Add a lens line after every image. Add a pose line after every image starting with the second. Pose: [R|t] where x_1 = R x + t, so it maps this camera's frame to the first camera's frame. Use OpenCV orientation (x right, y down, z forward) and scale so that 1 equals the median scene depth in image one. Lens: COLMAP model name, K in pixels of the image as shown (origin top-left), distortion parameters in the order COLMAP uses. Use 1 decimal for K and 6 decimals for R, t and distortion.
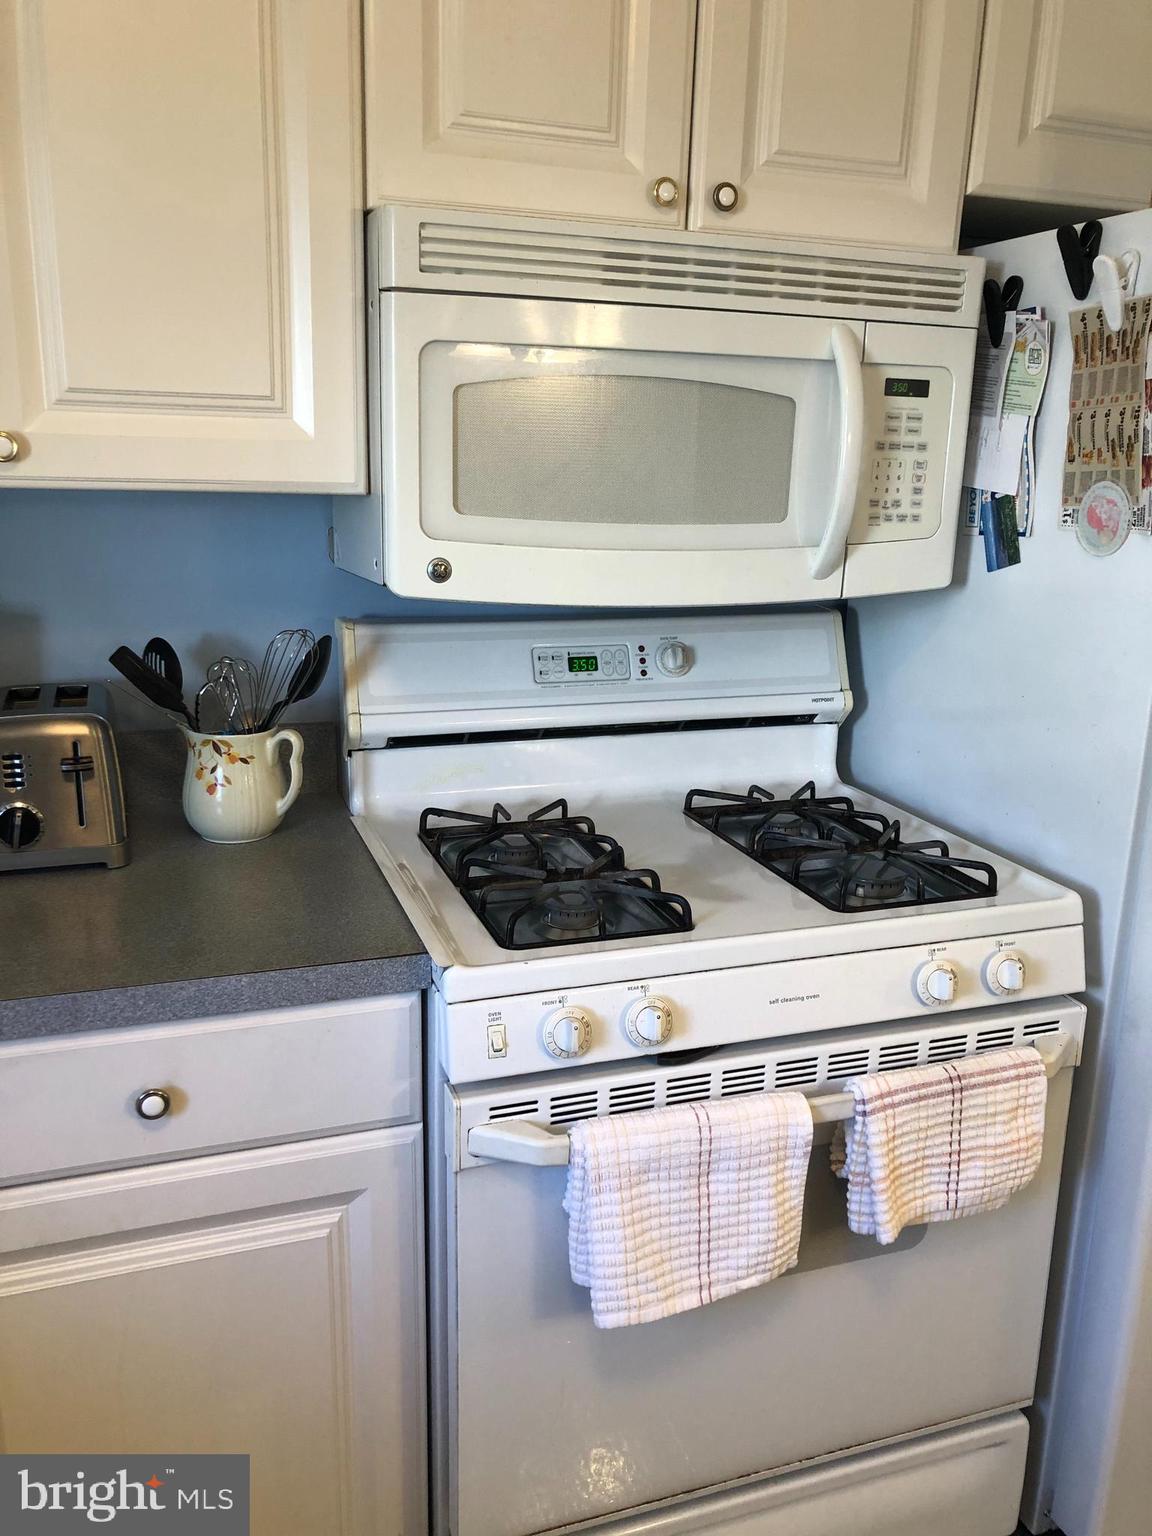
lens RADIAL K [[1247.6, 0, 576.9], [0, 1247.6, 777.1], [0, 0, 1]] dist [0.028359, -0.025457]
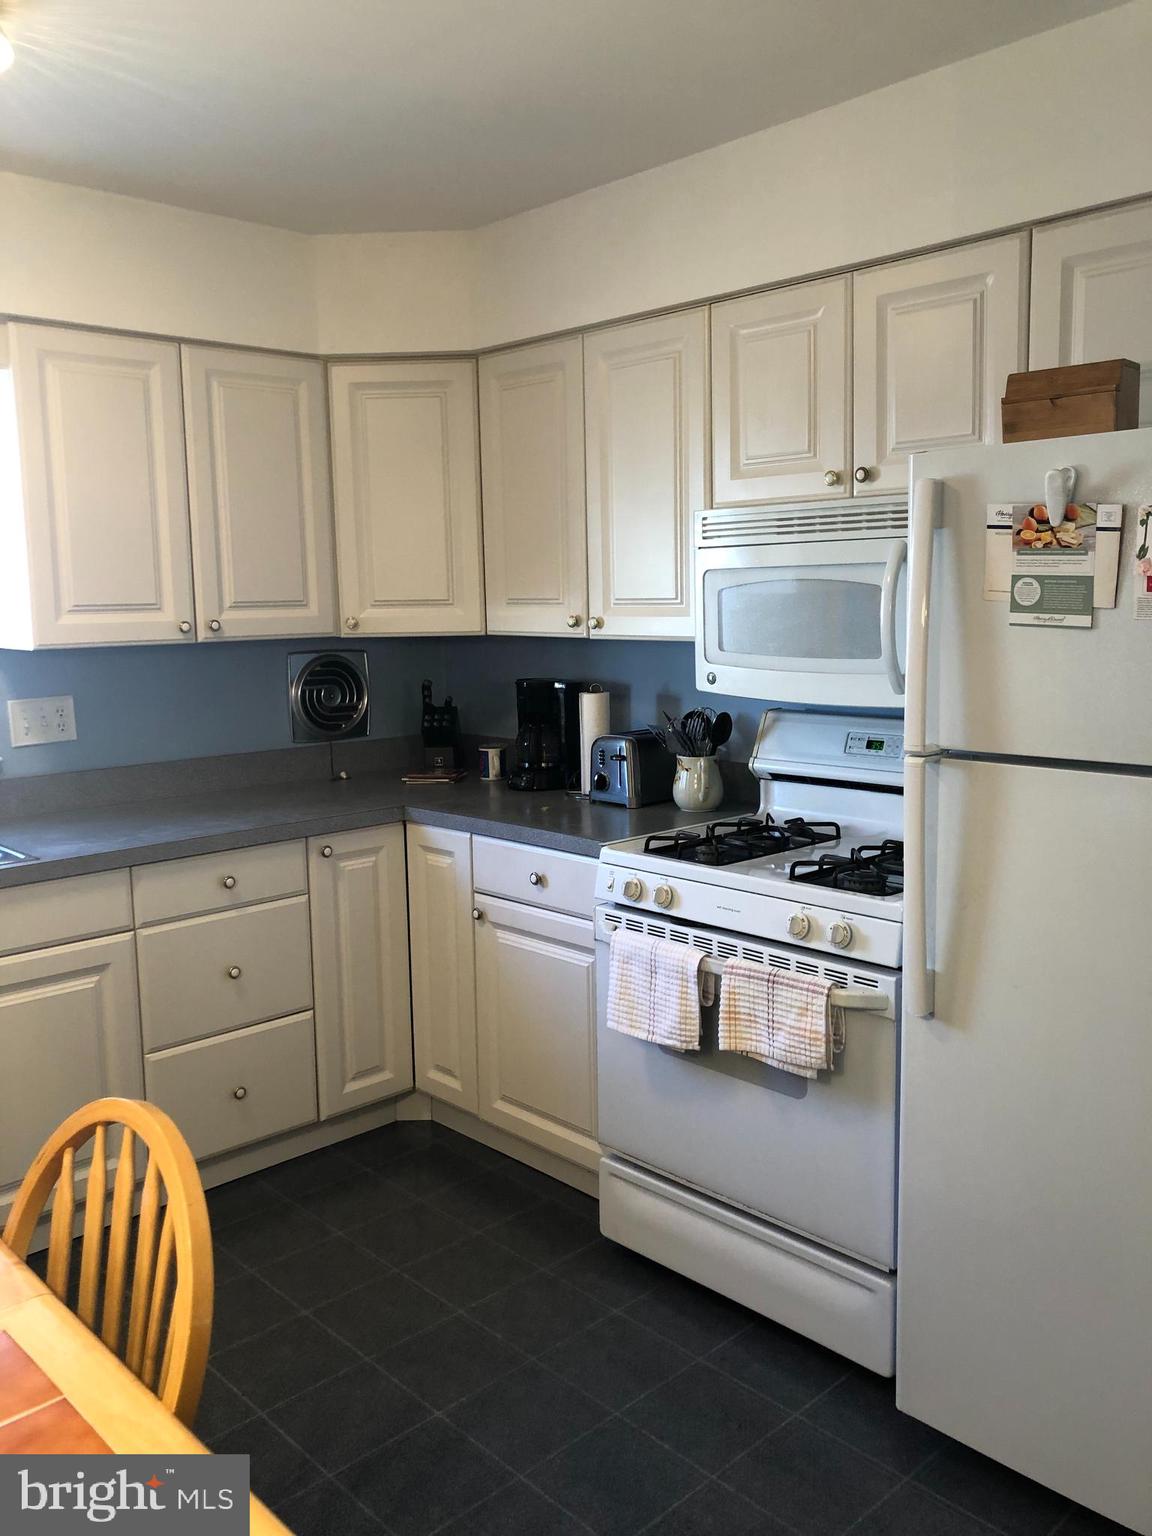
lens RADIAL K [[1247.6, 0, 586.4], [0, 1247.6, 763.2], [0, 0, 1]] dist [0.028359, -0.025457]
pose [[0.399908, 0.086995, -0.912417, 1.704643], [-0.205363, 0.978680, 0.003303, 0.004034], [0.893252, 0.186056, 0.409247, 0.018779]]
